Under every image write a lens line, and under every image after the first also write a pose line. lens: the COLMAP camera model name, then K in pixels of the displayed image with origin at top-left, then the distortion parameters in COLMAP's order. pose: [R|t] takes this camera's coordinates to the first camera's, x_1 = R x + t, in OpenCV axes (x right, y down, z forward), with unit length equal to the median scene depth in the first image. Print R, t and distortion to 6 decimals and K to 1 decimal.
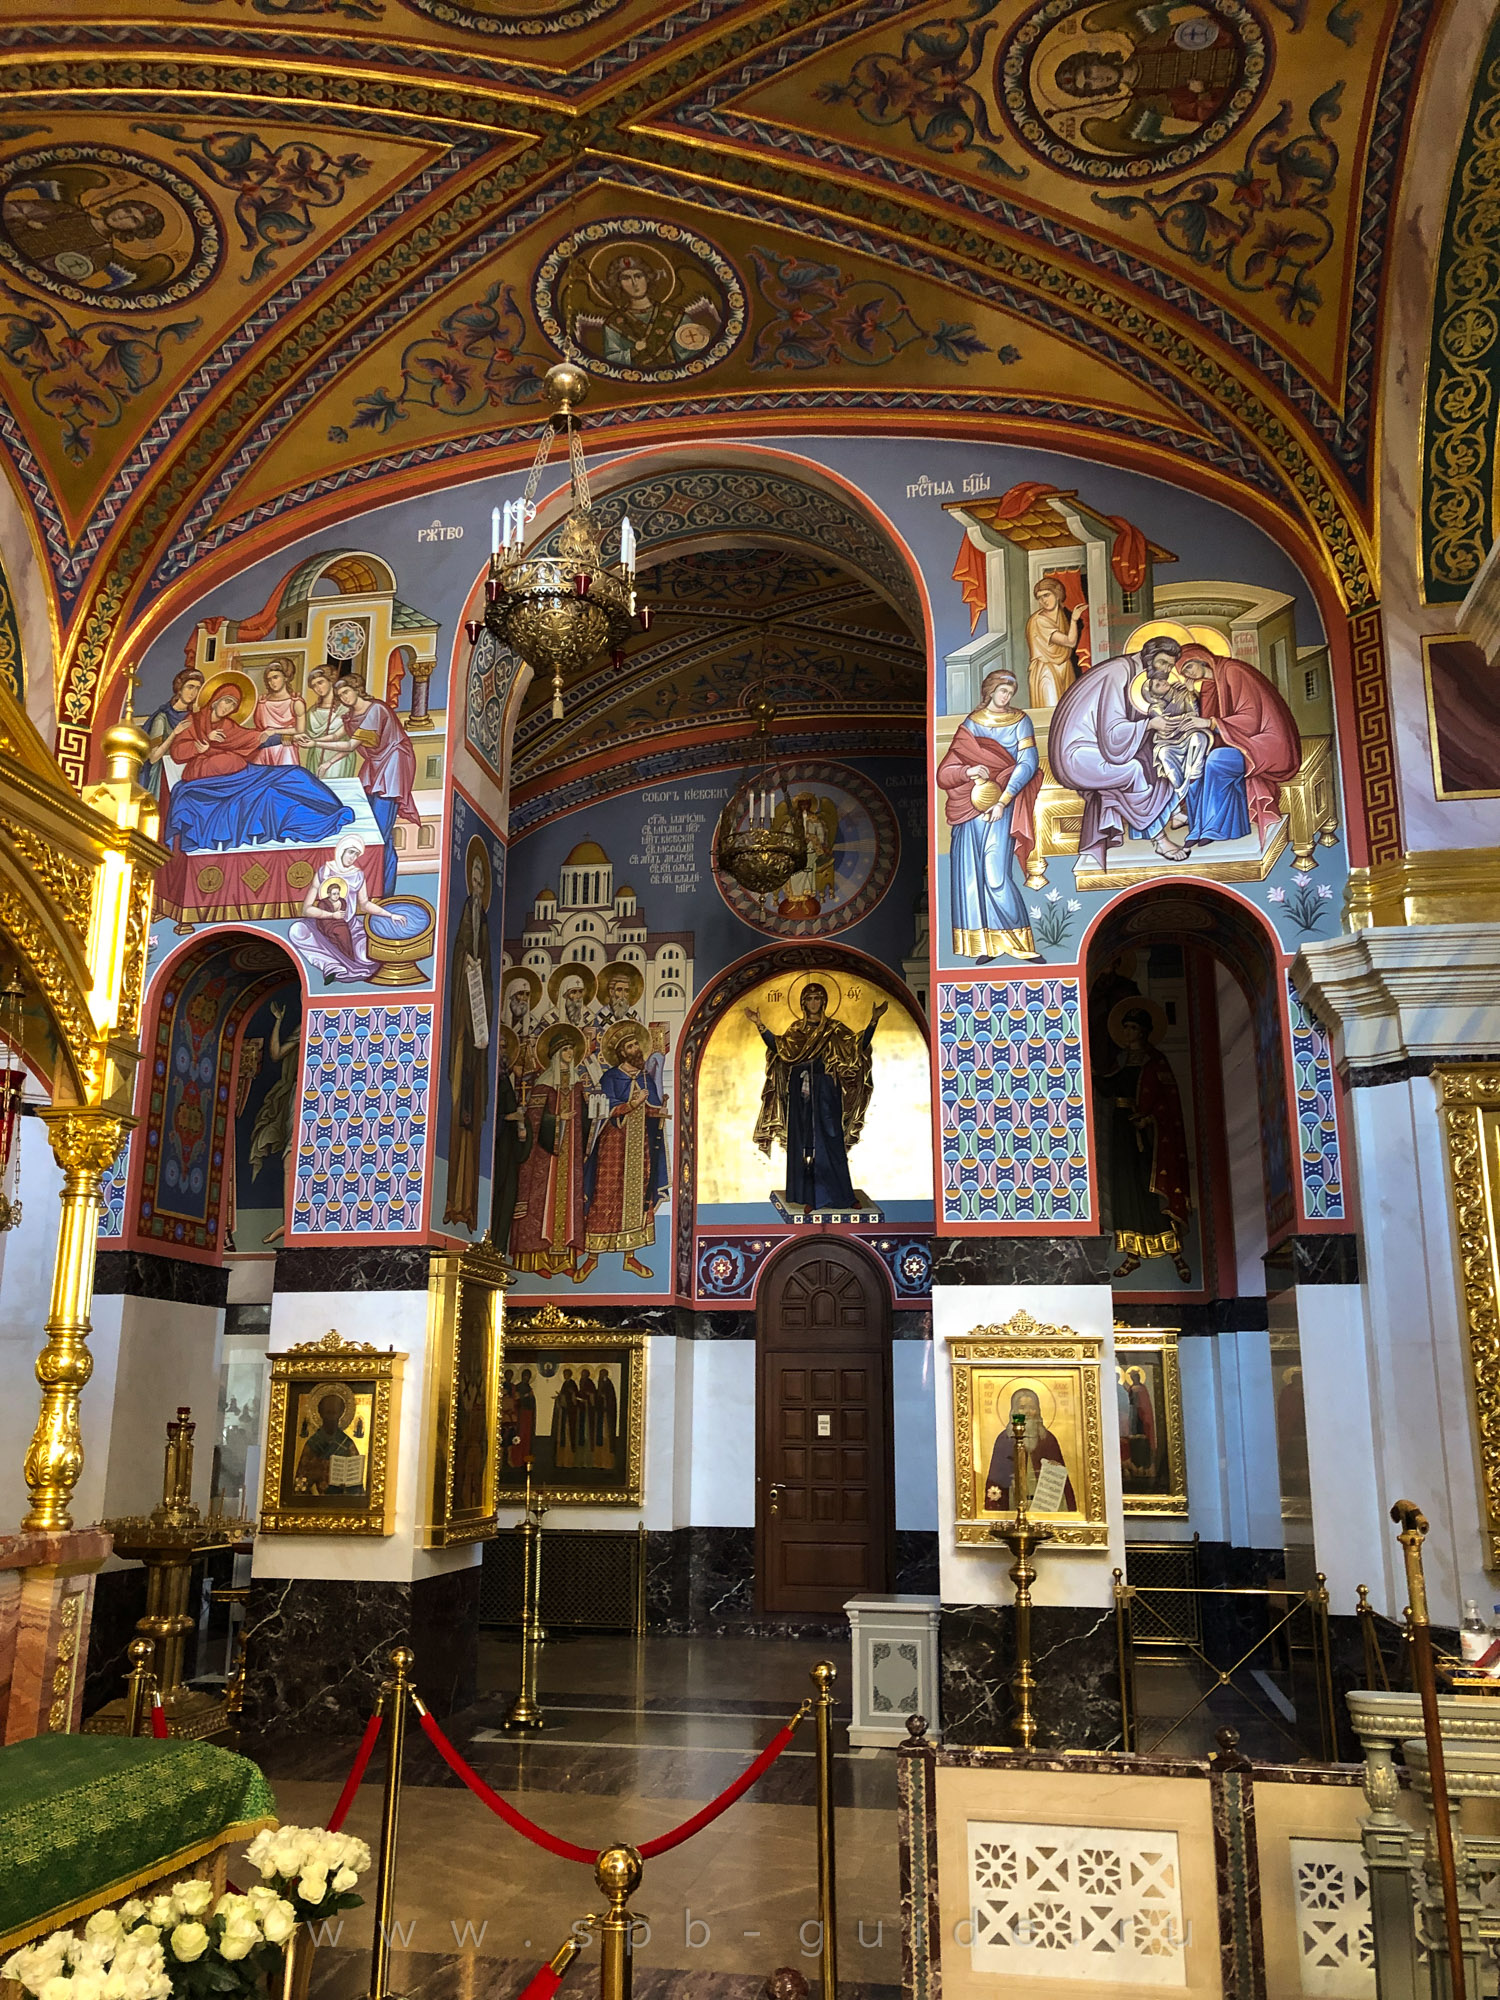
lens RADIAL K [[1571.1, 0, 748.9], [0, 1571.1, 1003.4], [0, 0, 1]] dist [0.008322, -0.006025]
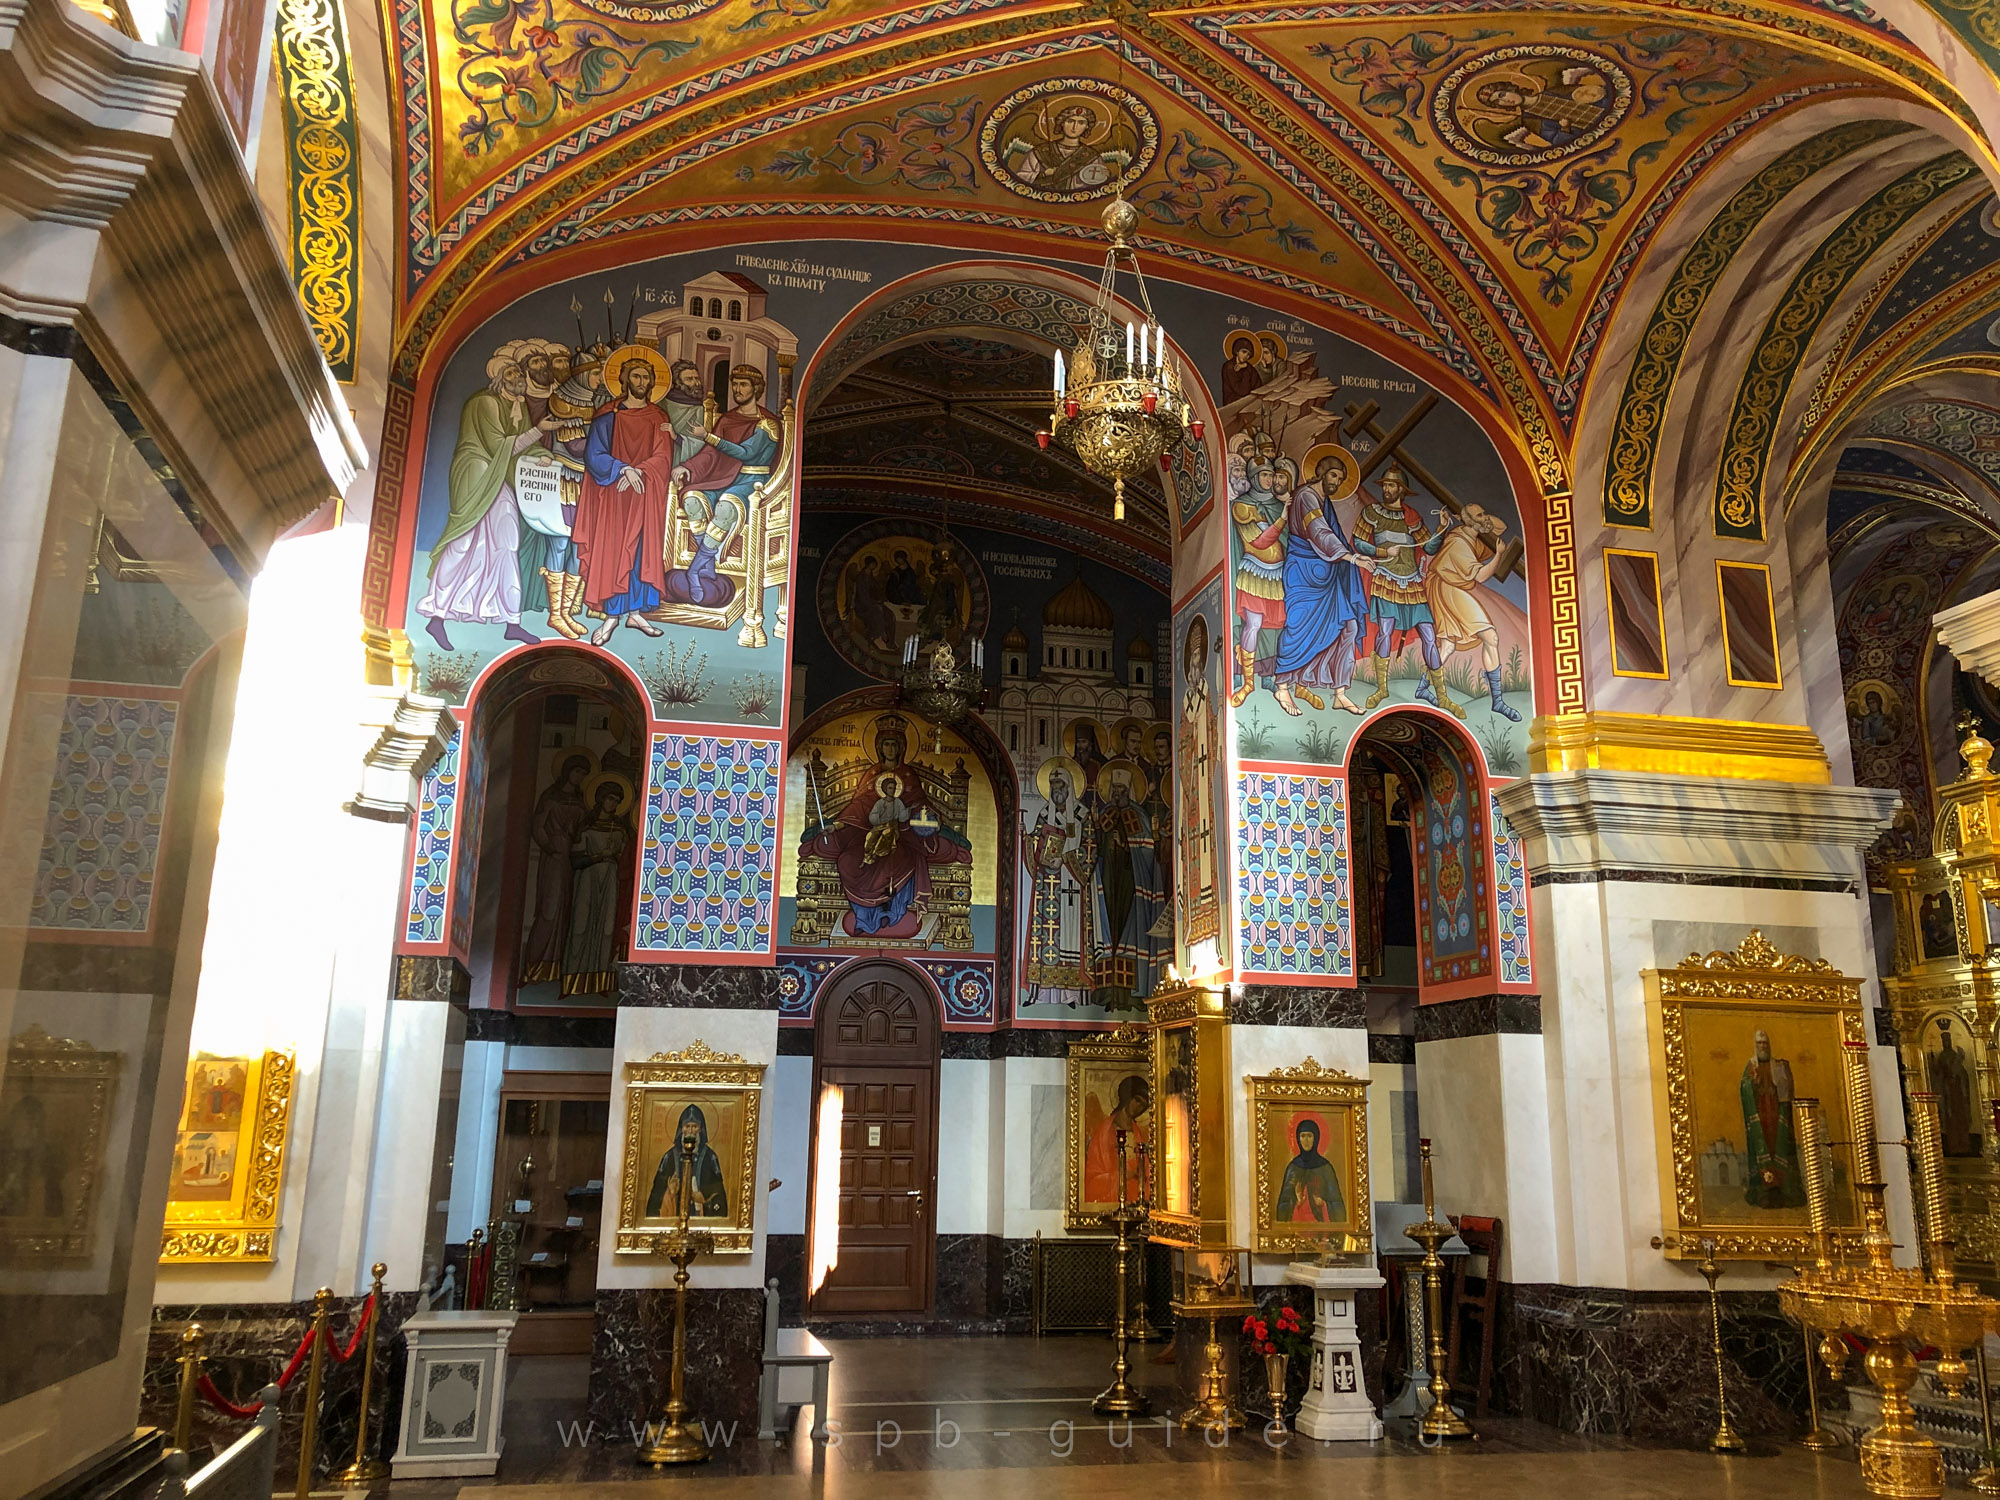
lens RADIAL K [[1599.7, 0, 1022.5], [0, 1599.7, 704.4], [0, 0, 1]] dist [0.029562, -0.044045]
pose [[0.905287, 0.109959, 0.410323, -0.506297], [-0.110999, 0.993591, -0.021370, -0.018070], [-0.410043, -0.026200, 0.911690, -0.046244]]
